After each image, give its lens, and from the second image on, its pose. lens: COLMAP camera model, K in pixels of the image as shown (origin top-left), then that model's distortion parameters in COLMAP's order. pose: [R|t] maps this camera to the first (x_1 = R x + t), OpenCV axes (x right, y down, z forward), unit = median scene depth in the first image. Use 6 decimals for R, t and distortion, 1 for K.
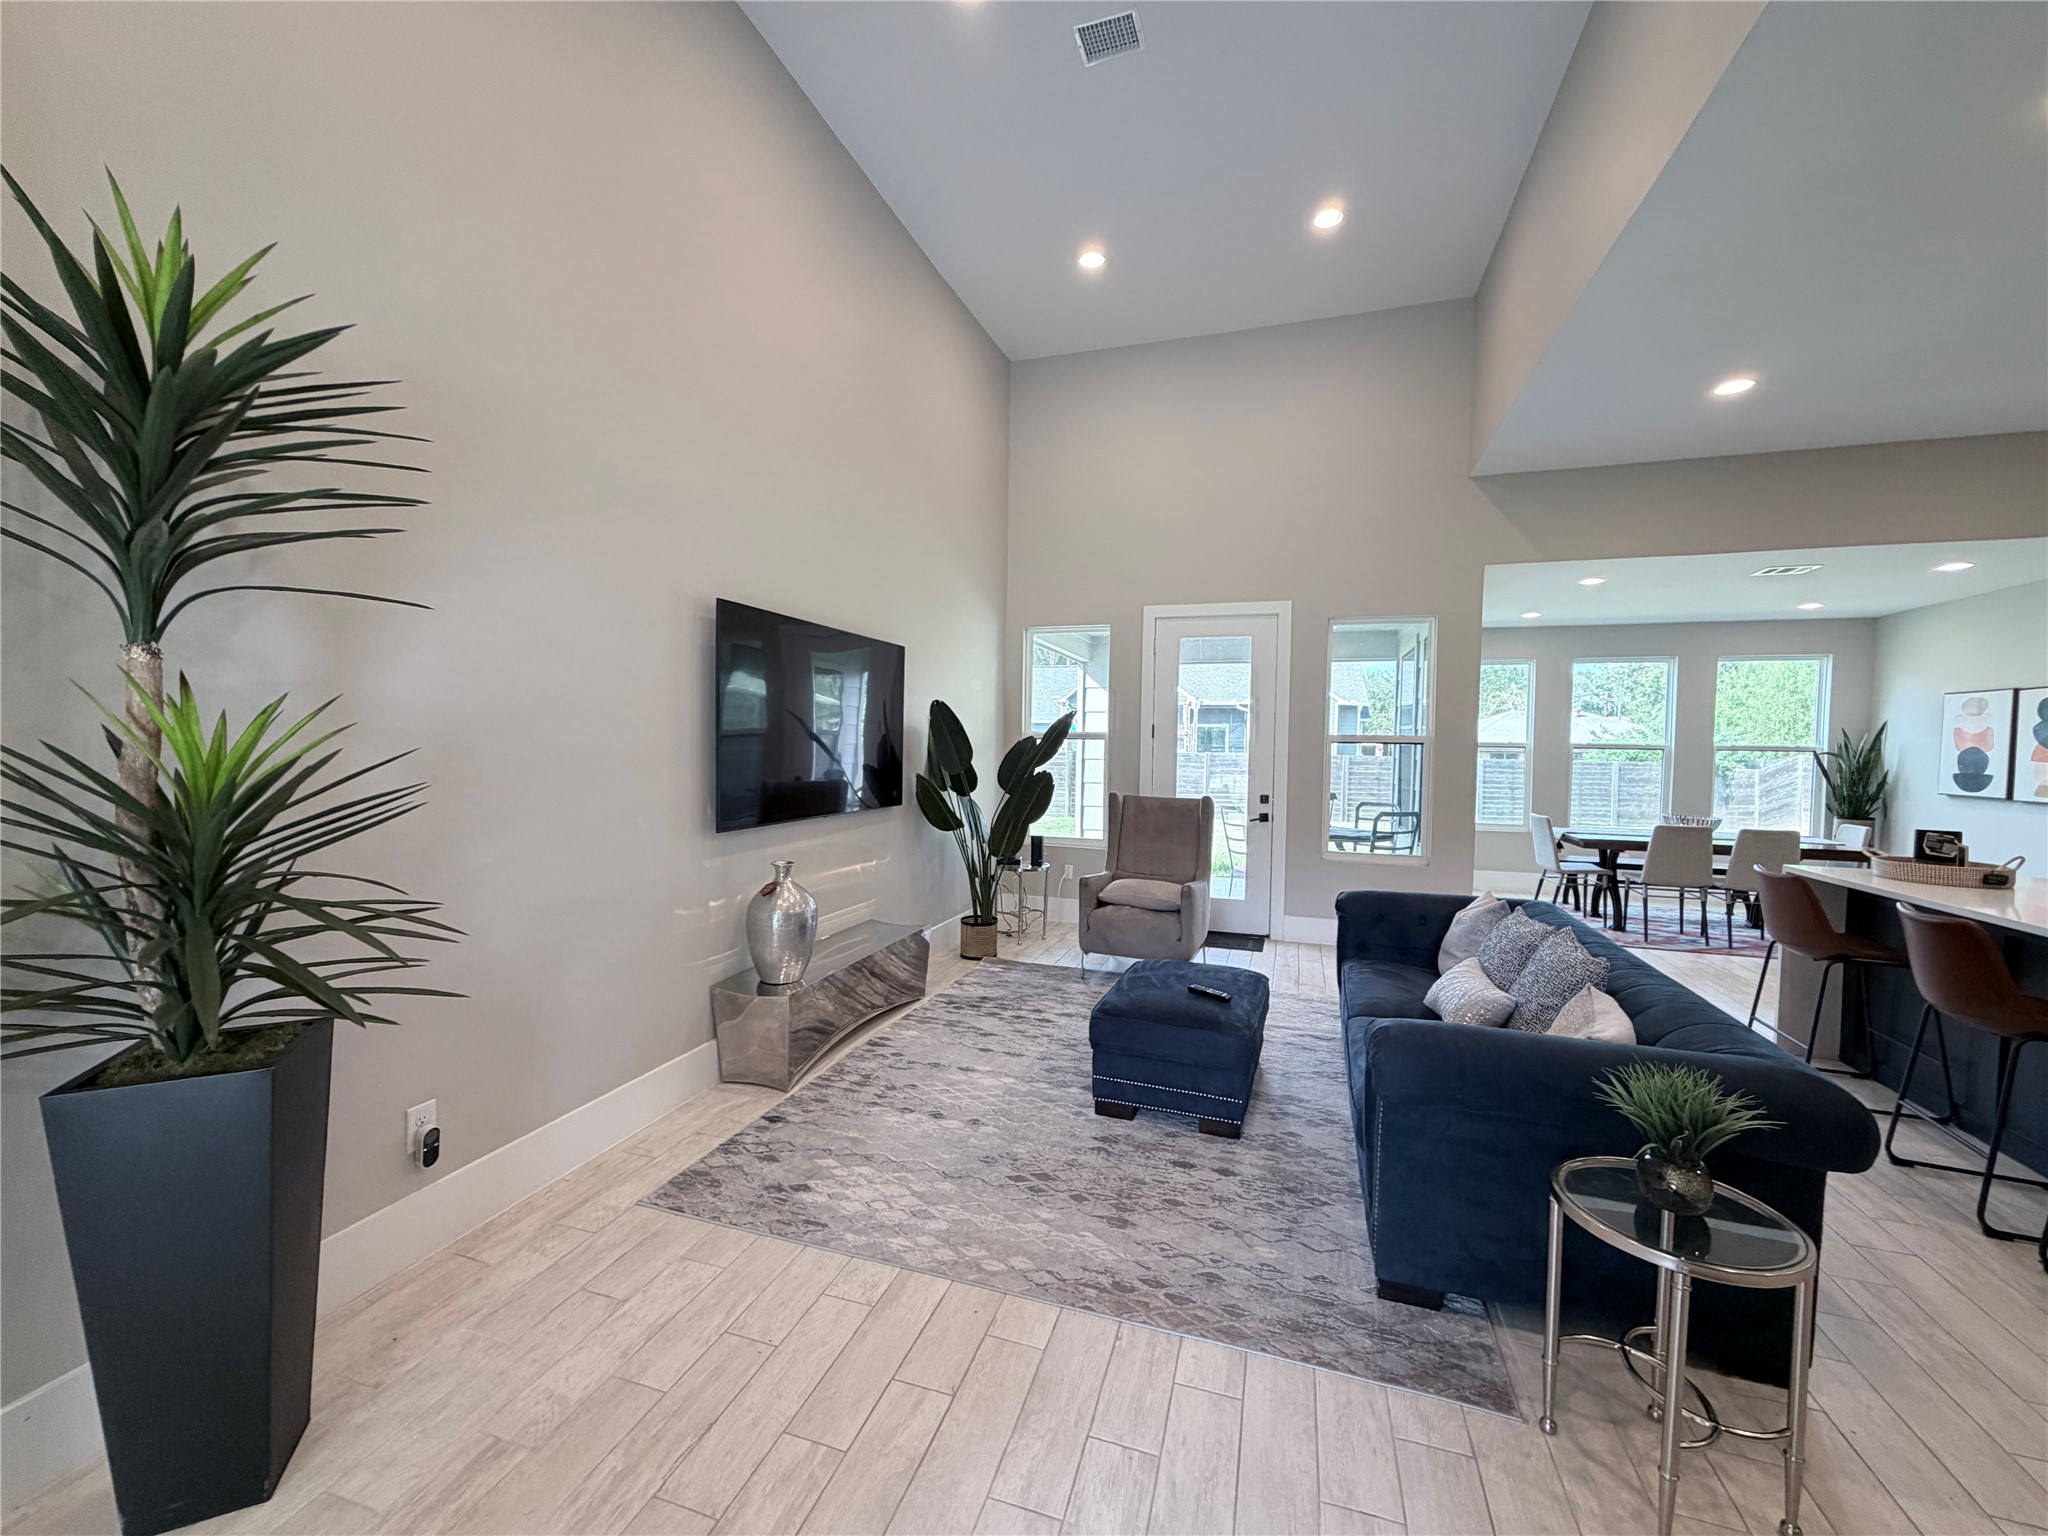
lens RADIAL K [[815.3, 0, 1028.6], [0, 815.3, 758.4], [0, 0, 1]] dist [0.000831, 0.000108]
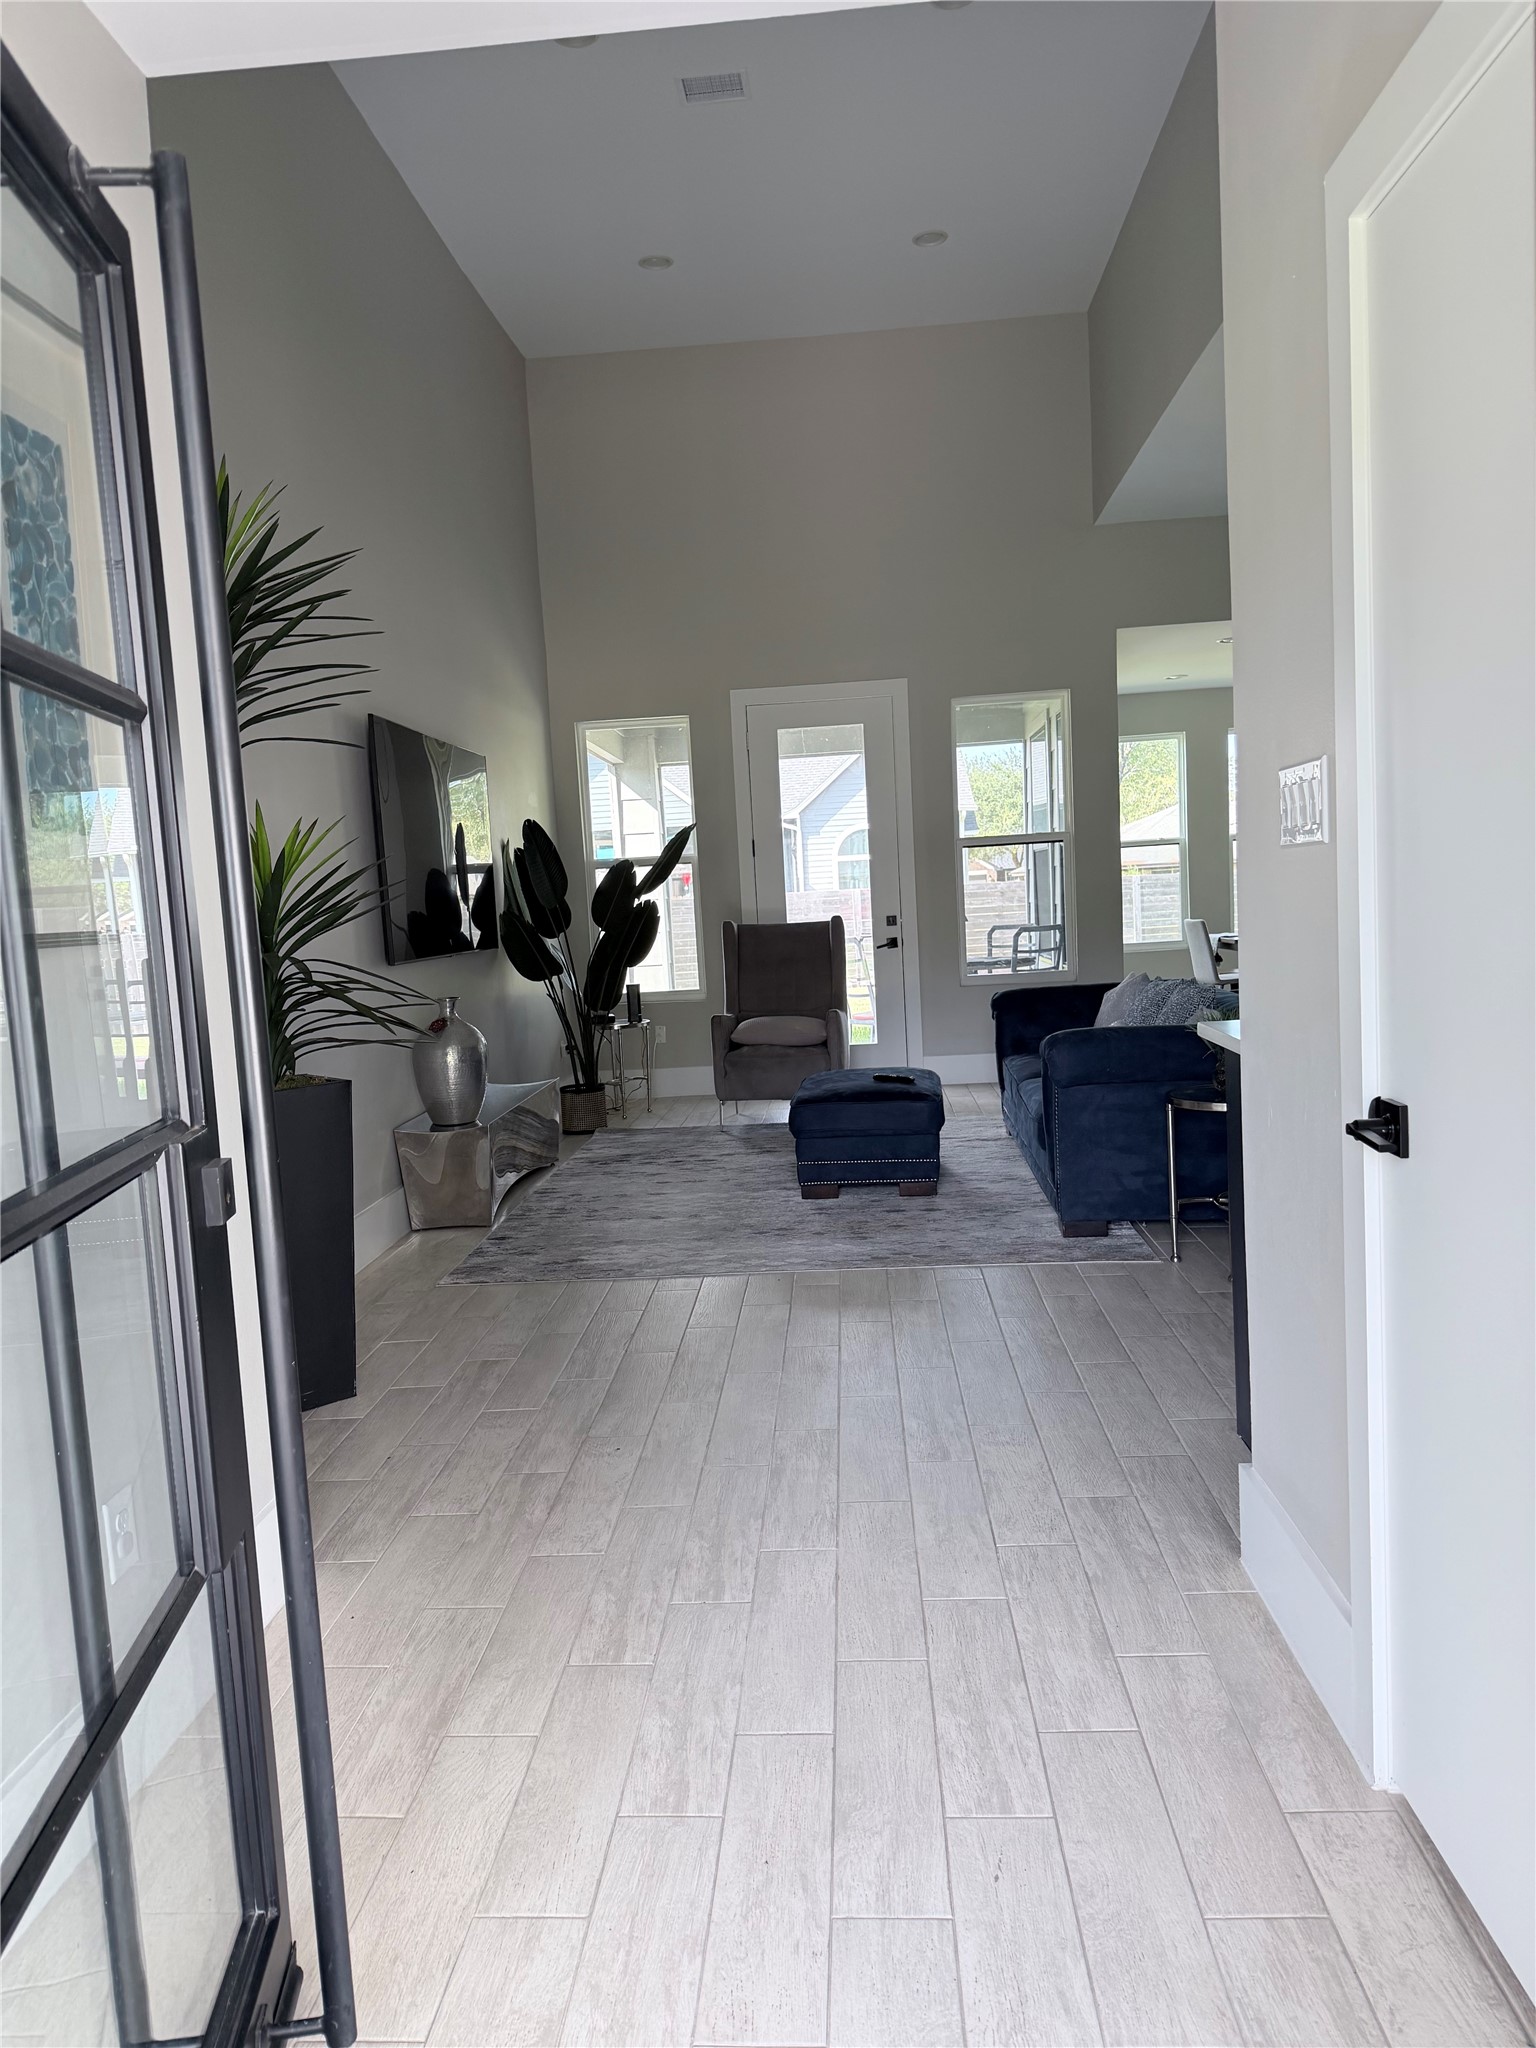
lens RADIAL K [[1430.9, 0, 760.5], [0, 1430.9, 1036.7], [0, 0, 1]] dist [0.048595, -0.048430]
pose [[0.966343, -0.096389, 0.238517, -0.210021], [0.078816, 0.993497, 0.082170, 0.038224], [-0.244886, -0.060606, 0.967656, -0.409657]]
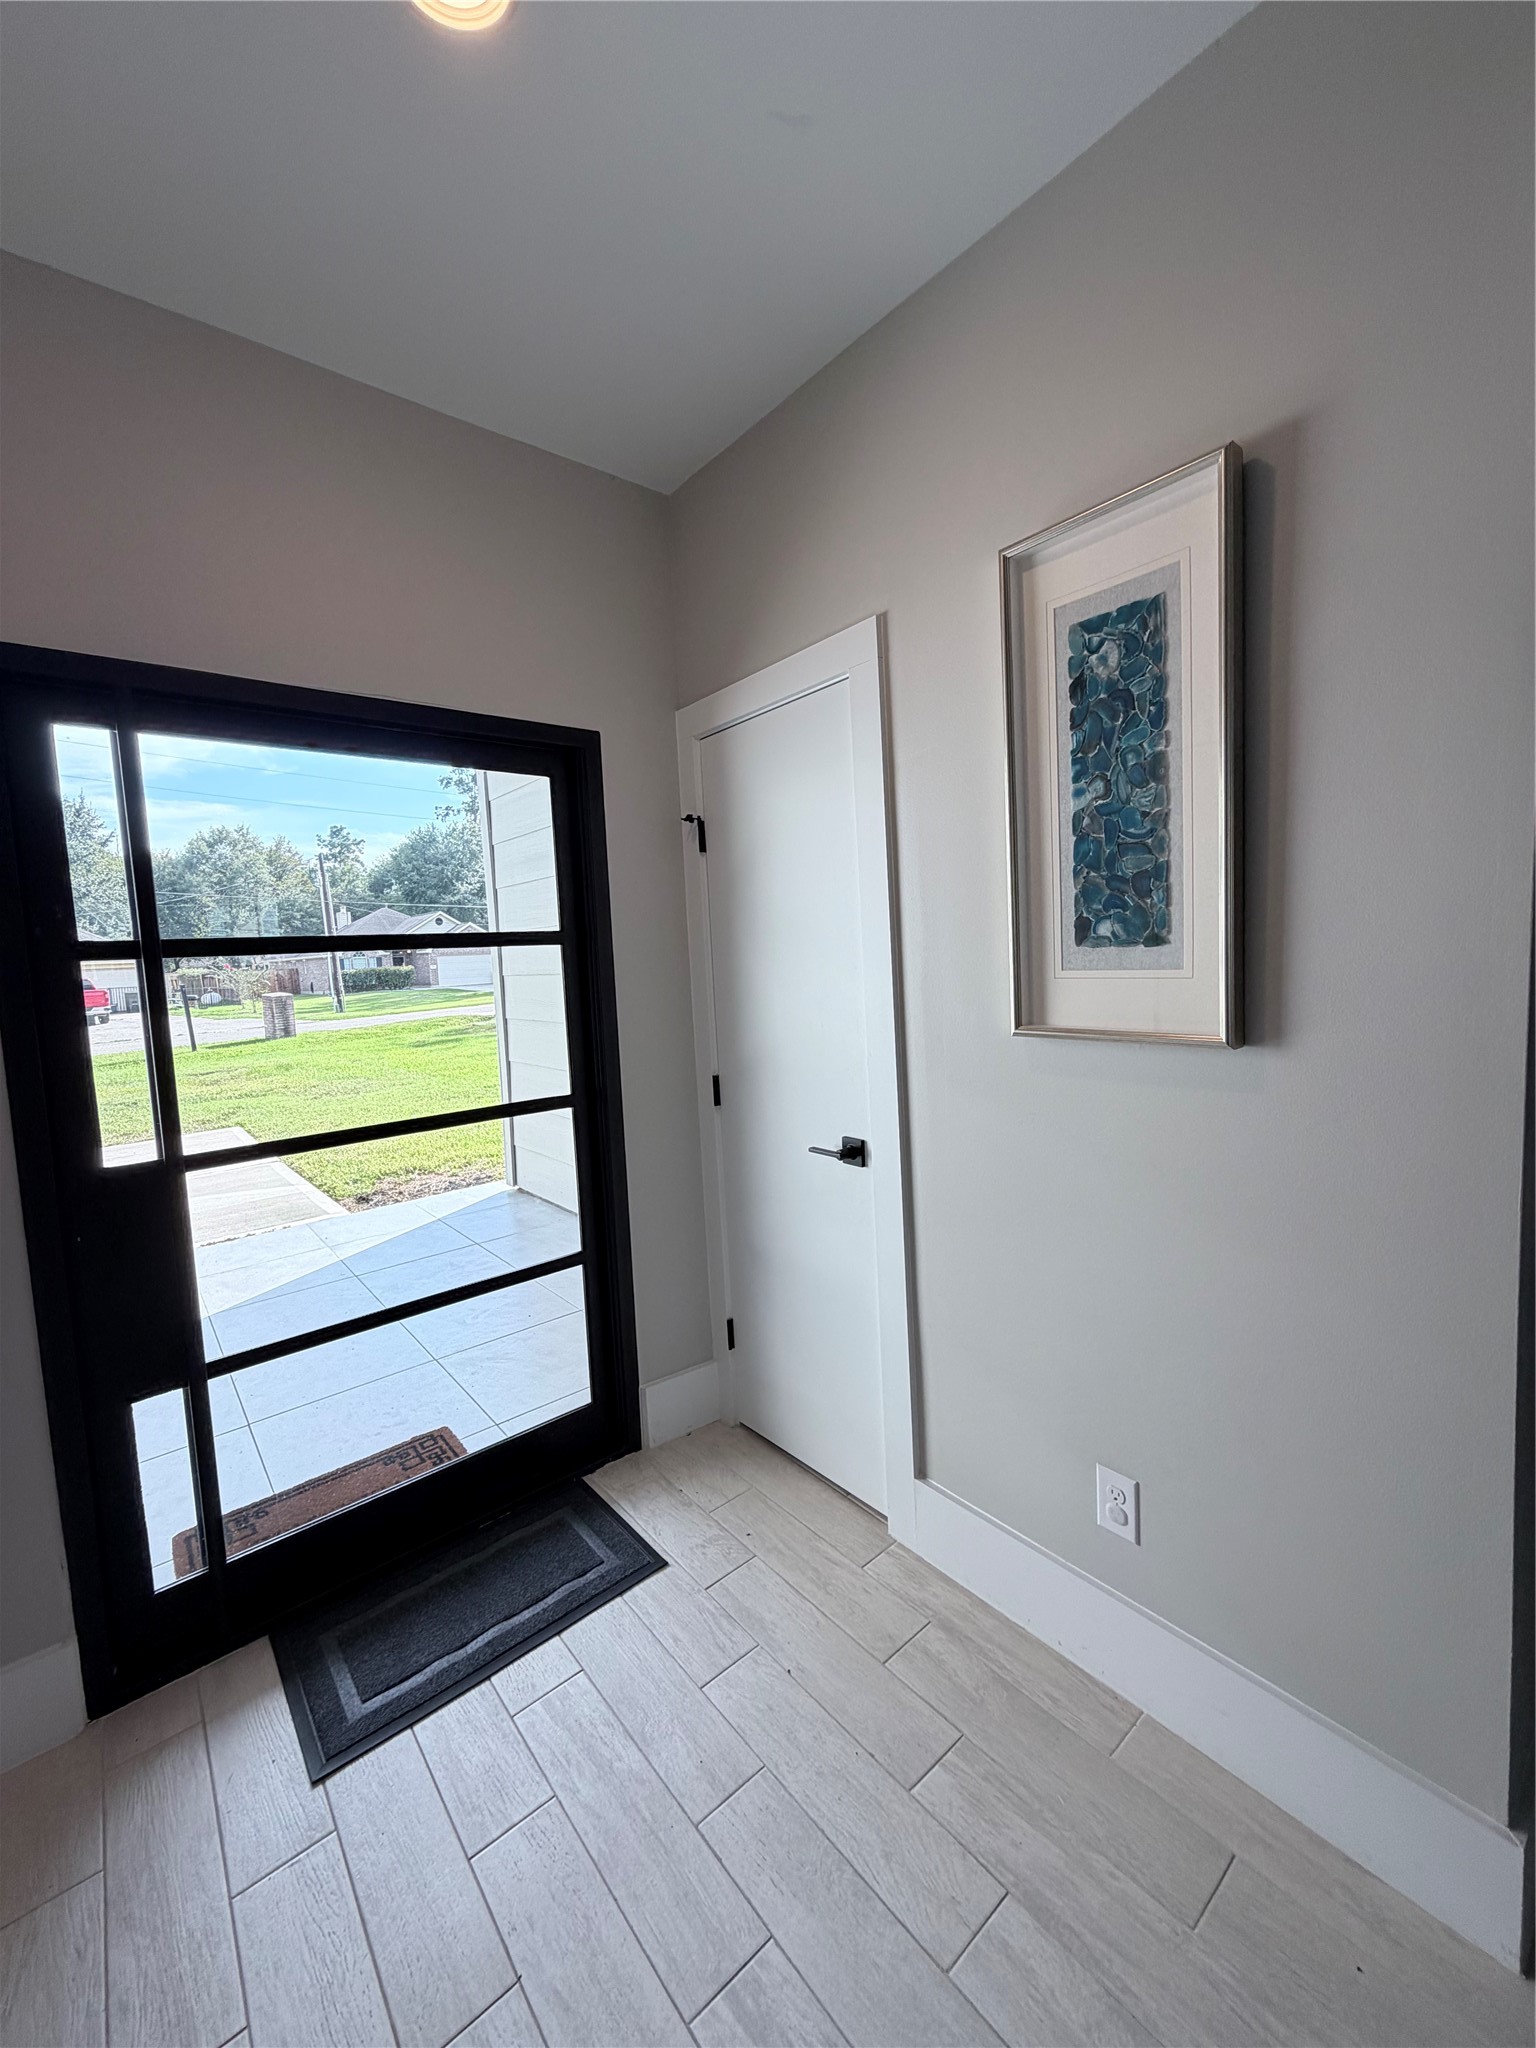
lens RADIAL K [[815.3, 0, 761.0], [0, 815.3, 1019.2], [0, 0, 1]] dist [0.000831, 0.000108]
pose [[-0.537897, 0.077273, -0.839461, 0.349073], [0.015659, 0.996534, 0.081698, -0.064947], [0.842865, 0.030800, -0.537243, 0.884932]]
